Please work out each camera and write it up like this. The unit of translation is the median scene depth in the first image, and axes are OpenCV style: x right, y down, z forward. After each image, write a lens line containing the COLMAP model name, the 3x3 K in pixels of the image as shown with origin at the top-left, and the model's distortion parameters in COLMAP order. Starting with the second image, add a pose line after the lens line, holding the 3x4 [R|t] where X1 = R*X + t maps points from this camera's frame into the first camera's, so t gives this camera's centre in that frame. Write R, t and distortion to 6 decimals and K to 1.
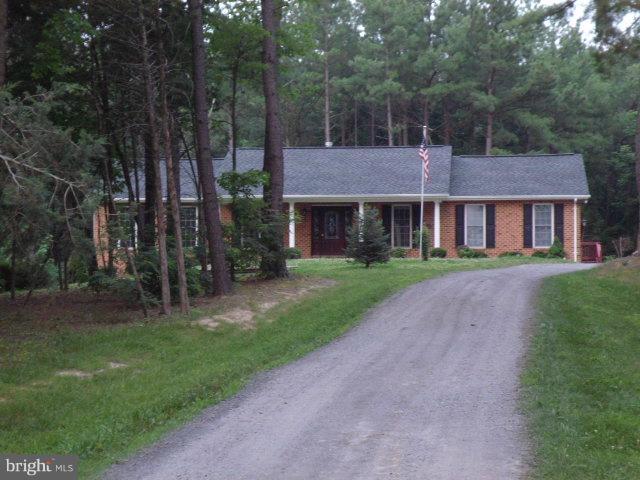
lens RADIAL K [[560.9, 0, 320.0], [0, 560.9, 240.0], [0, 0, 1]] dist [0.051326, -0.002818]
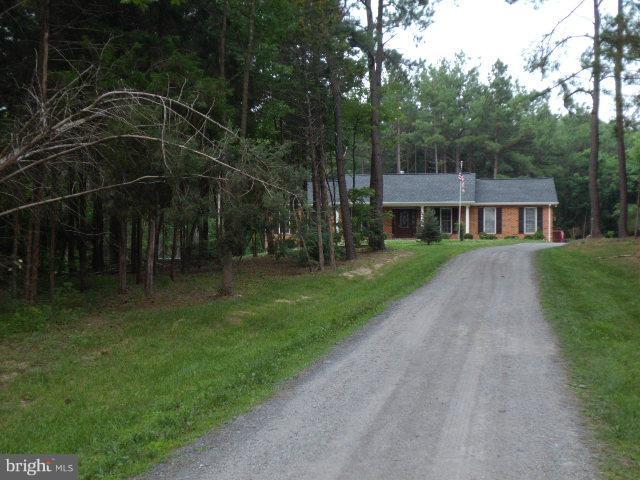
lens RADIAL K [[362.9, 0, 320.0], [0, 362.9, 240.0], [0, 0, 1]] dist [-0.002390, 0.000757]
pose [[0.999461, 0.001439, -0.032793, -0.197958], [-0.000876, 0.999852, 0.017180, 0.015182], [0.032813, -0.017142, 0.999315, -0.104159]]
